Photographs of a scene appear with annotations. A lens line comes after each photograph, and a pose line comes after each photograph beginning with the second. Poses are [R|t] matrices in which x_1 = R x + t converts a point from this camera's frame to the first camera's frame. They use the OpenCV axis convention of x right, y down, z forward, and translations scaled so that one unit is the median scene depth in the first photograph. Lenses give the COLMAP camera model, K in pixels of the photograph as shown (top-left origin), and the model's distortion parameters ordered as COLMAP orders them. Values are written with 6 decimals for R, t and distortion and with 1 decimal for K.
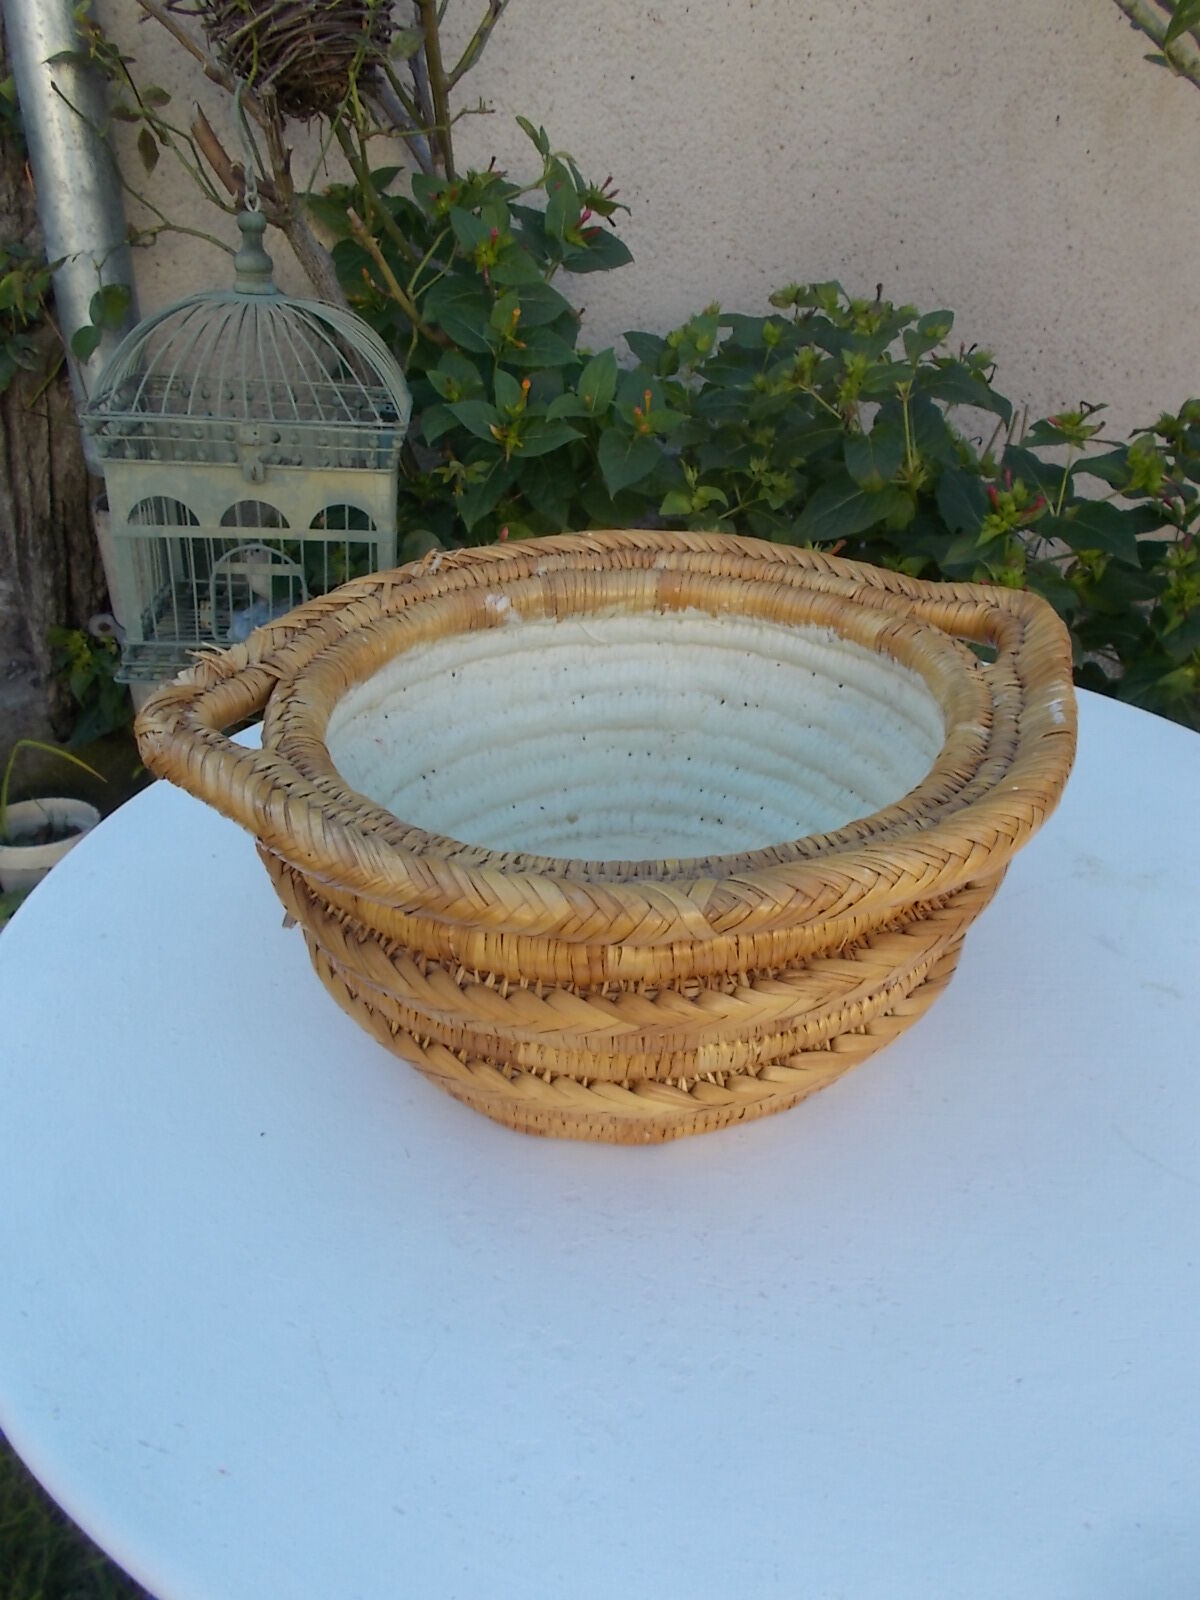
lens RADIAL K [[1220.6, 0, 607.7], [0, 1220.6, 792.2], [0, 0, 1]] dist [0.057896, -0.078812]
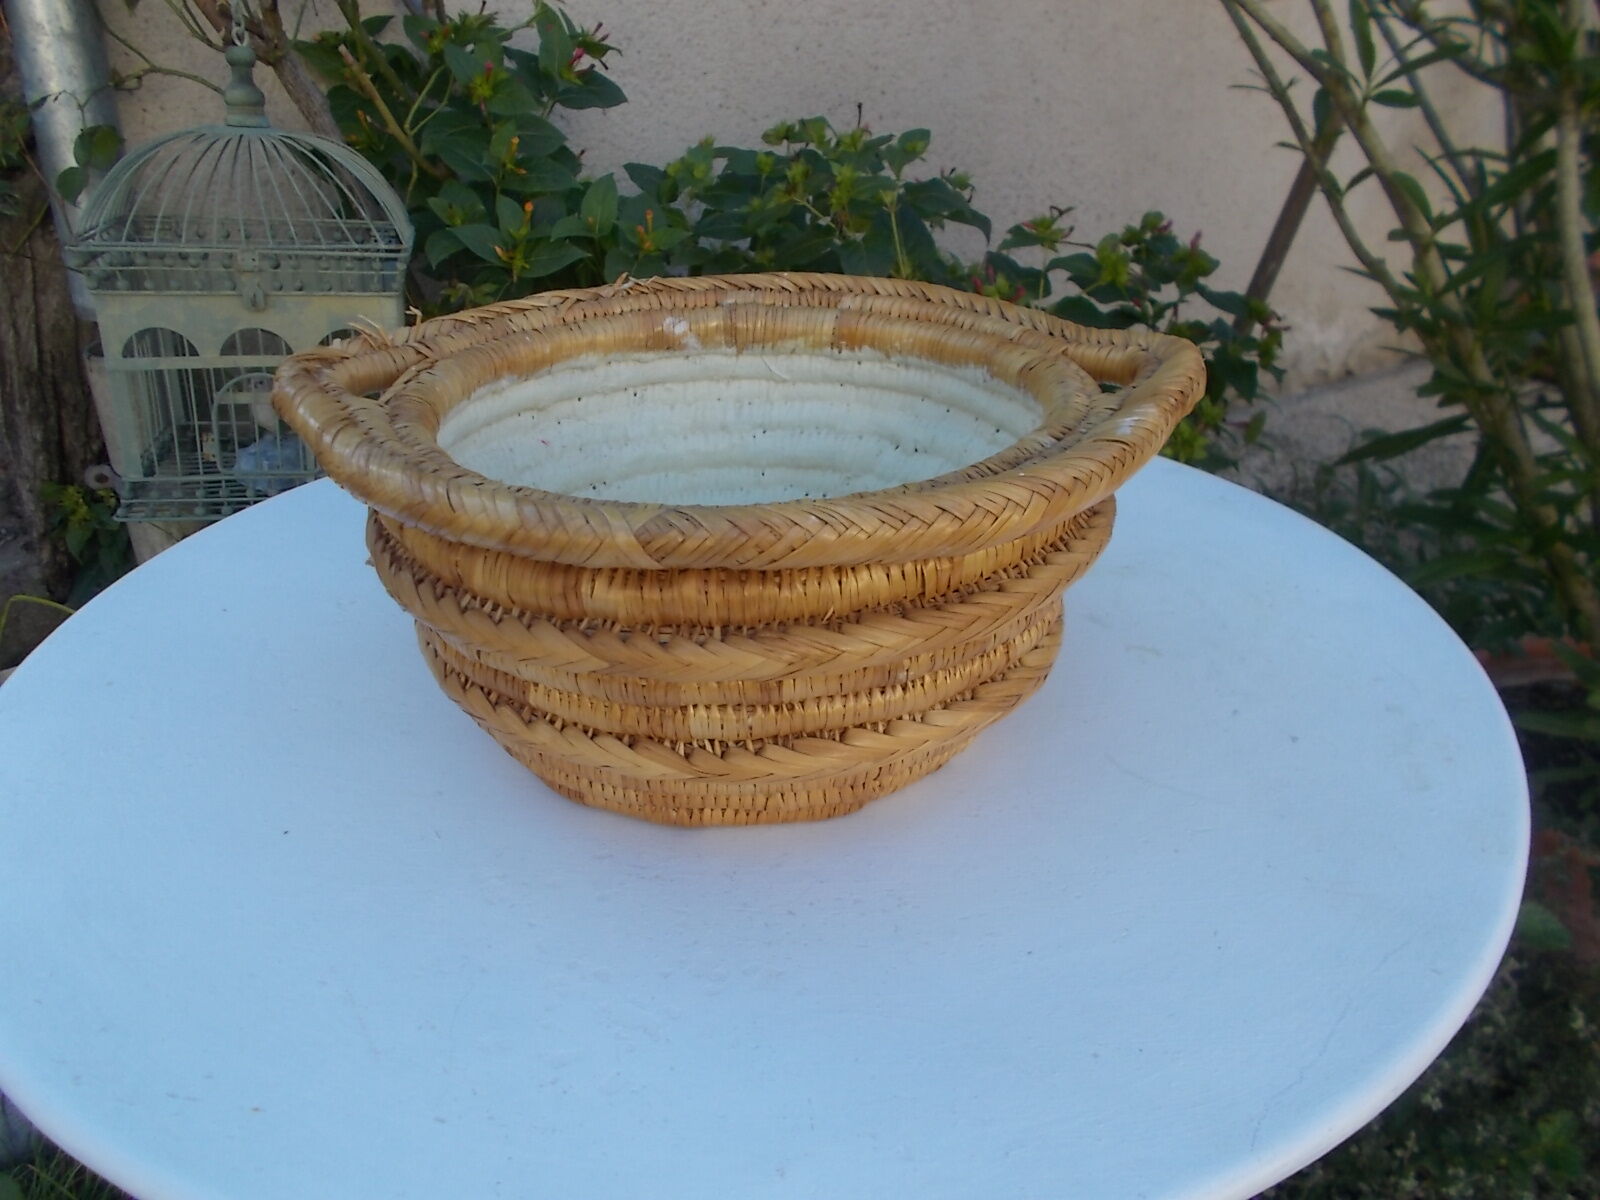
lens RADIAL K [[1216.9, 0, 793.7], [0, 1216.9, 593.6], [0, 0, 1]] dist [0.034622, -0.045422]
pose [[0.990191, -0.065016, 0.123671, 0.005012], [0.072370, 0.995809, -0.055925, 0.055655], [-0.119517, 0.064326, 0.990746, -0.013128]]
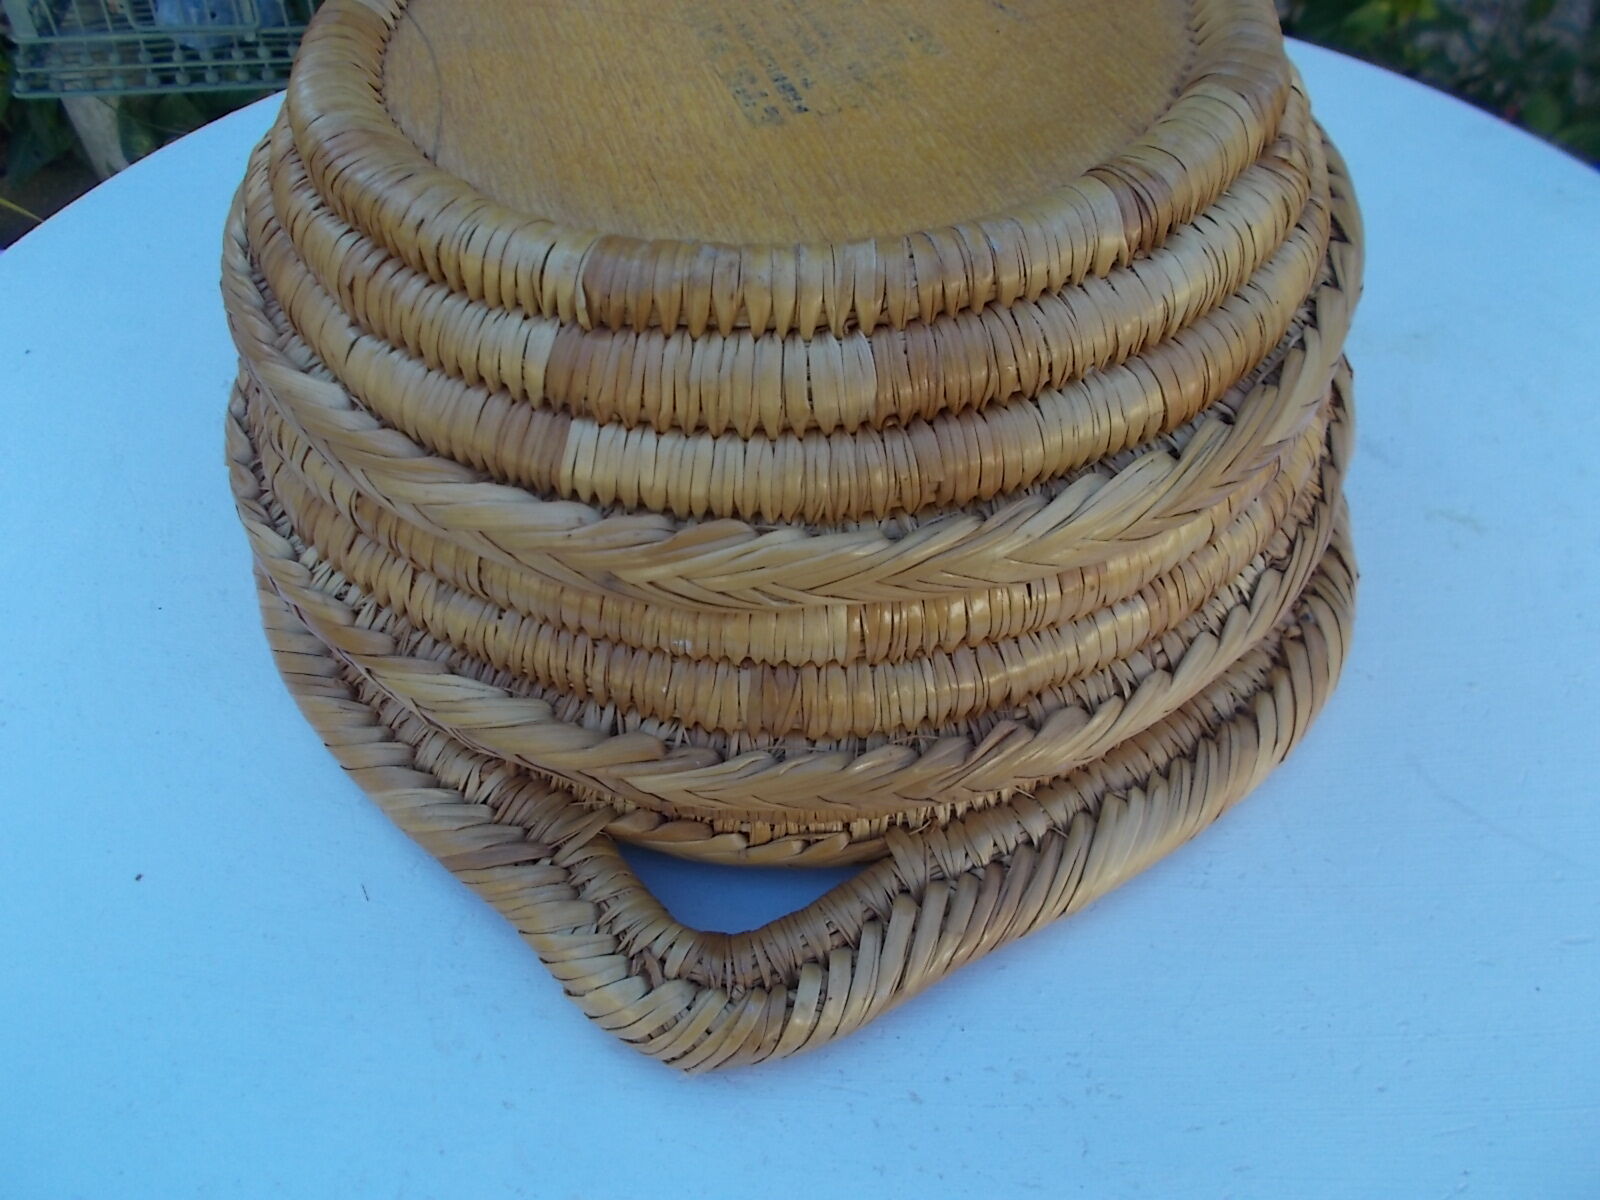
lens RADIAL K [[1222.2, 0, 789.5], [0, 1222.2, 600.0], [0, 0, 1]] dist [0.003468, -0.003892]
pose [[0.995300, -0.081780, 0.051873, 0.013338], [0.060005, 0.941193, 0.332500, -0.018441], [-0.076014, -0.327824, 0.941676, 0.135247]]
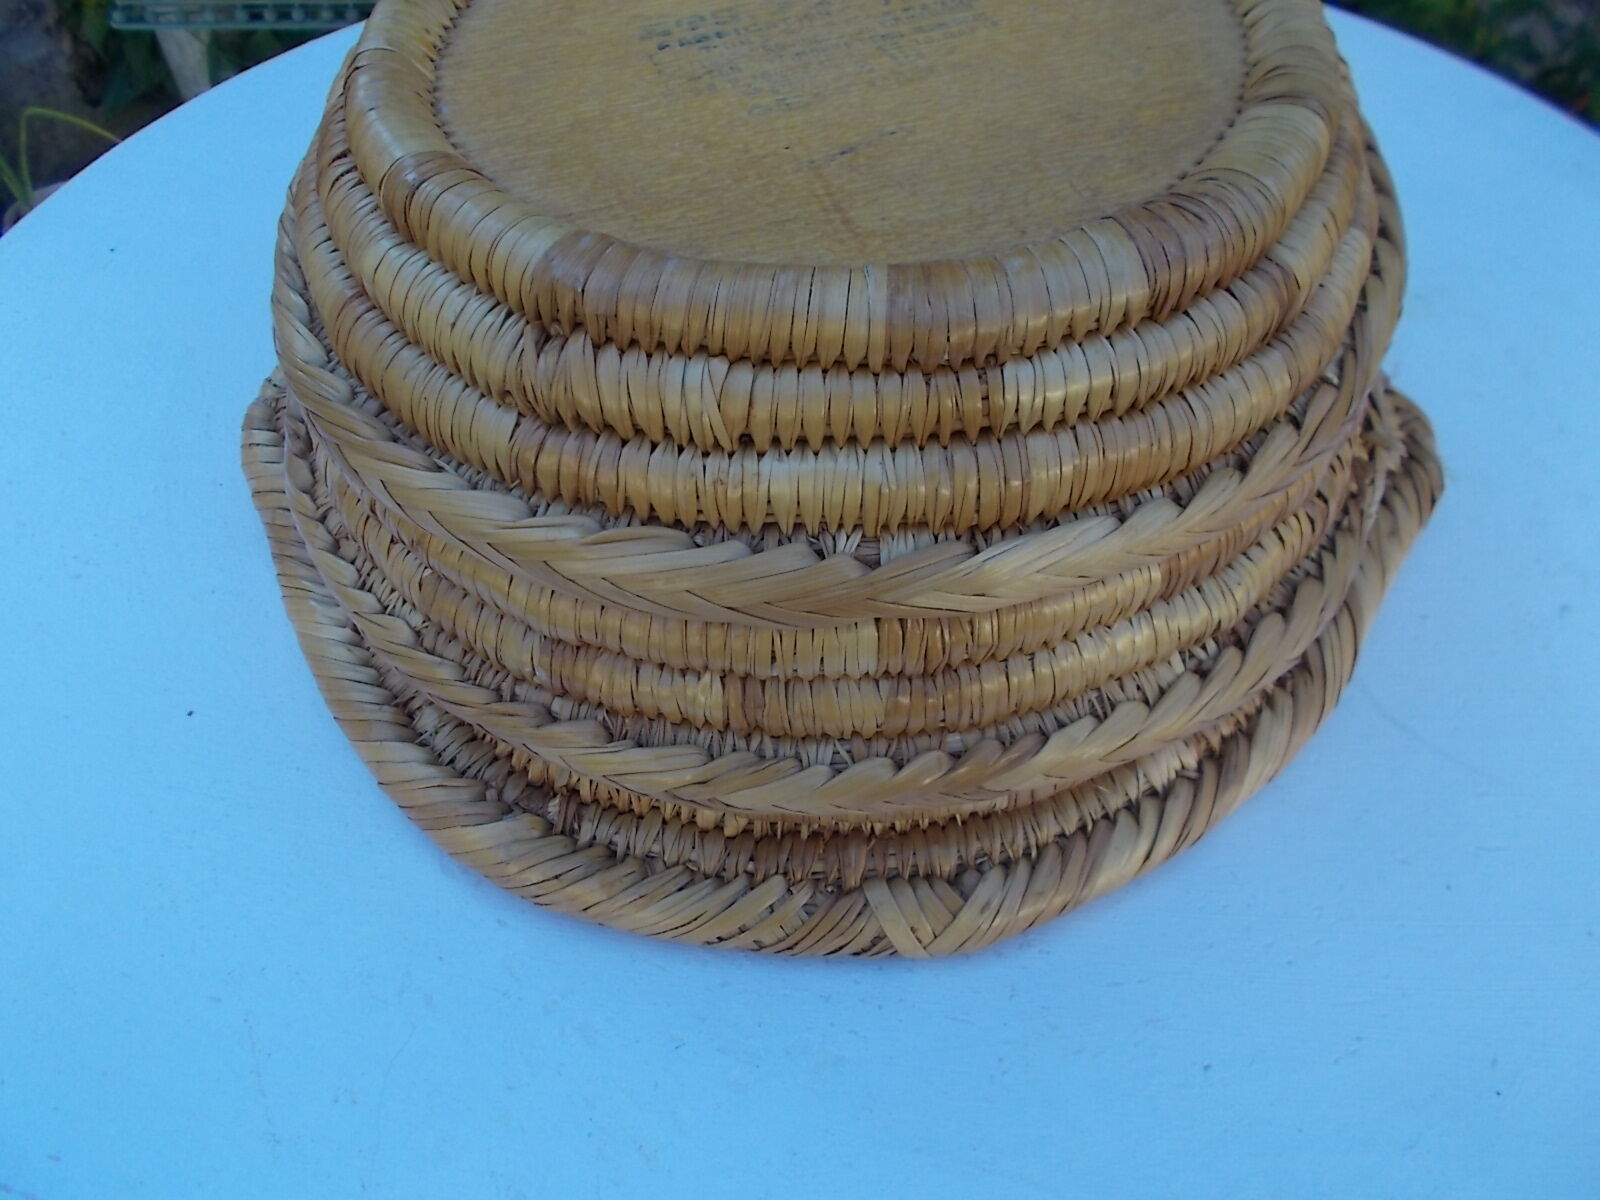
lens RADIAL K [[1216.9, 0, 793.7], [0, 1216.9, 593.6], [0, 0, 1]] dist [0.034622, -0.045422]
pose [[0.999601, -0.026780, 0.008989, 0.023622], [0.021981, 0.937268, 0.347916, -0.011529], [-0.017742, -0.347580, 0.937483, 0.111187]]
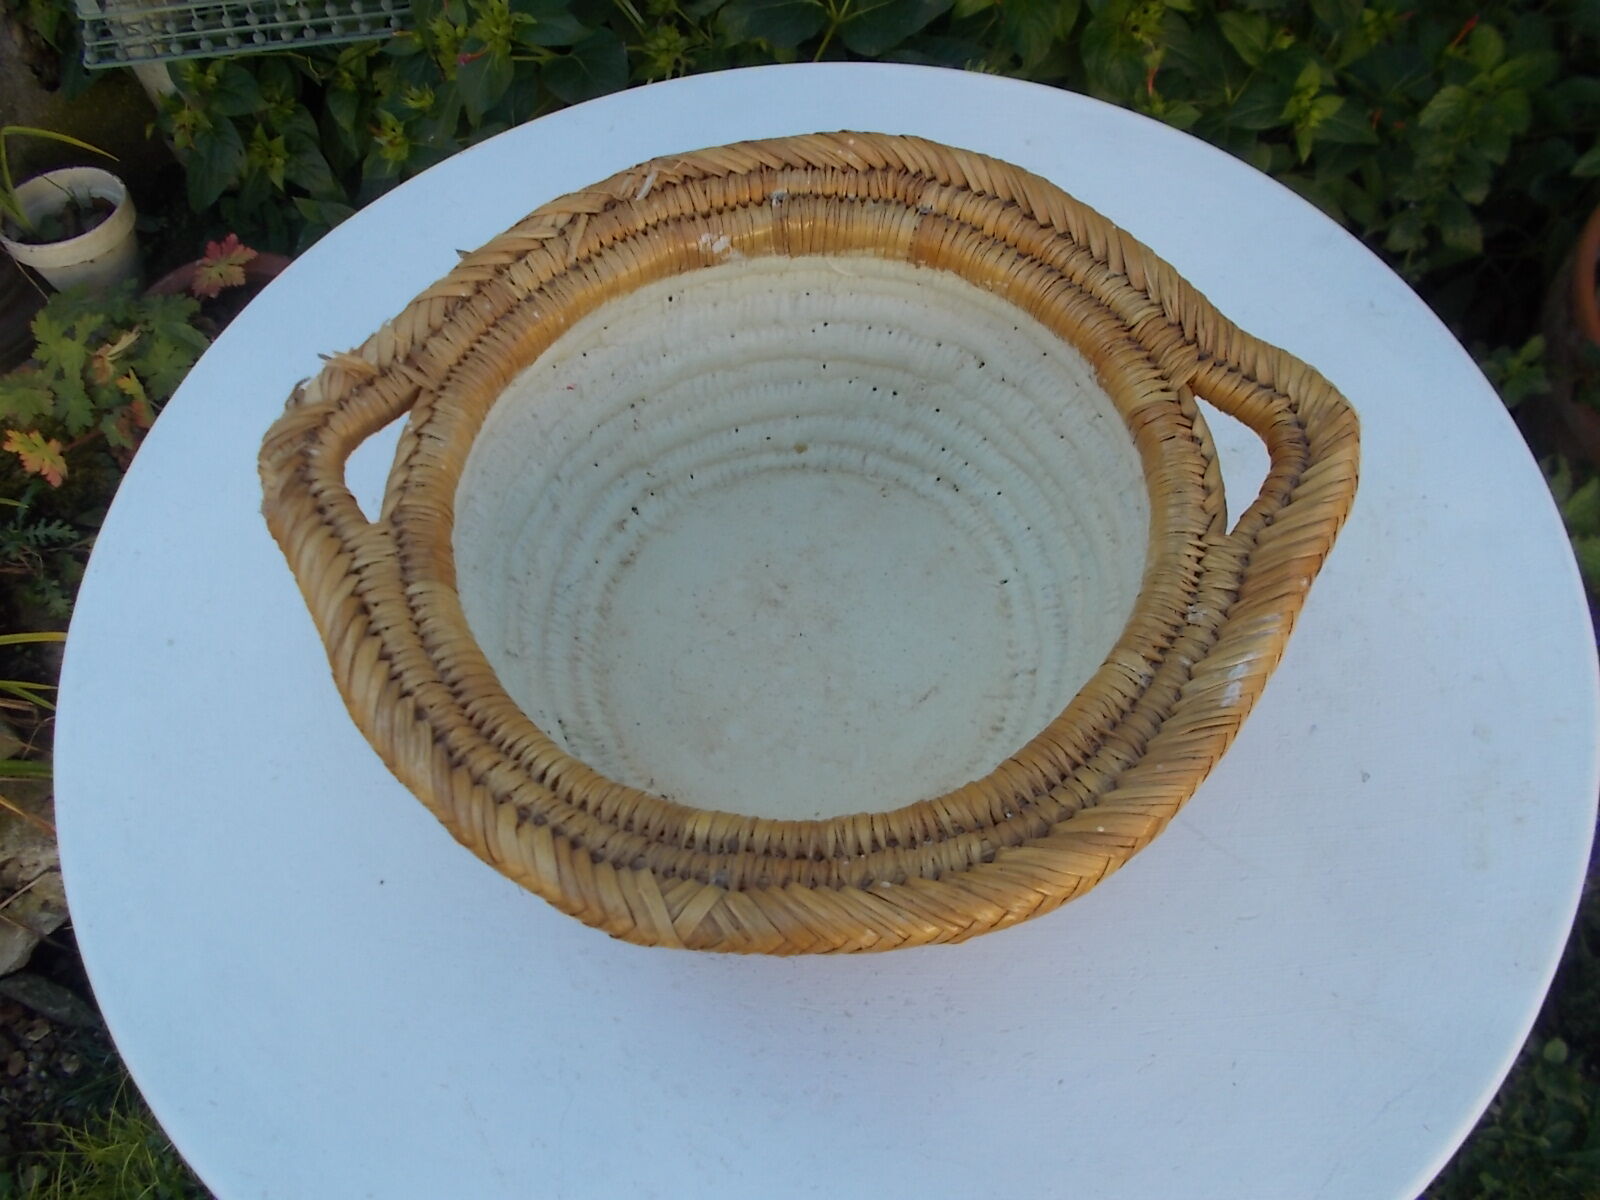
lens RADIAL K [[1206.7, 0, 793.7], [0, 1206.7, 604.7], [0, 0, 1]] dist [0.038488, -0.037013]
pose [[0.994005, -0.108650, 0.012253, 0.029502], [0.087803, 0.859976, 0.502724, -0.142189], [-0.065158, -0.498634, 0.864360, 0.059826]]
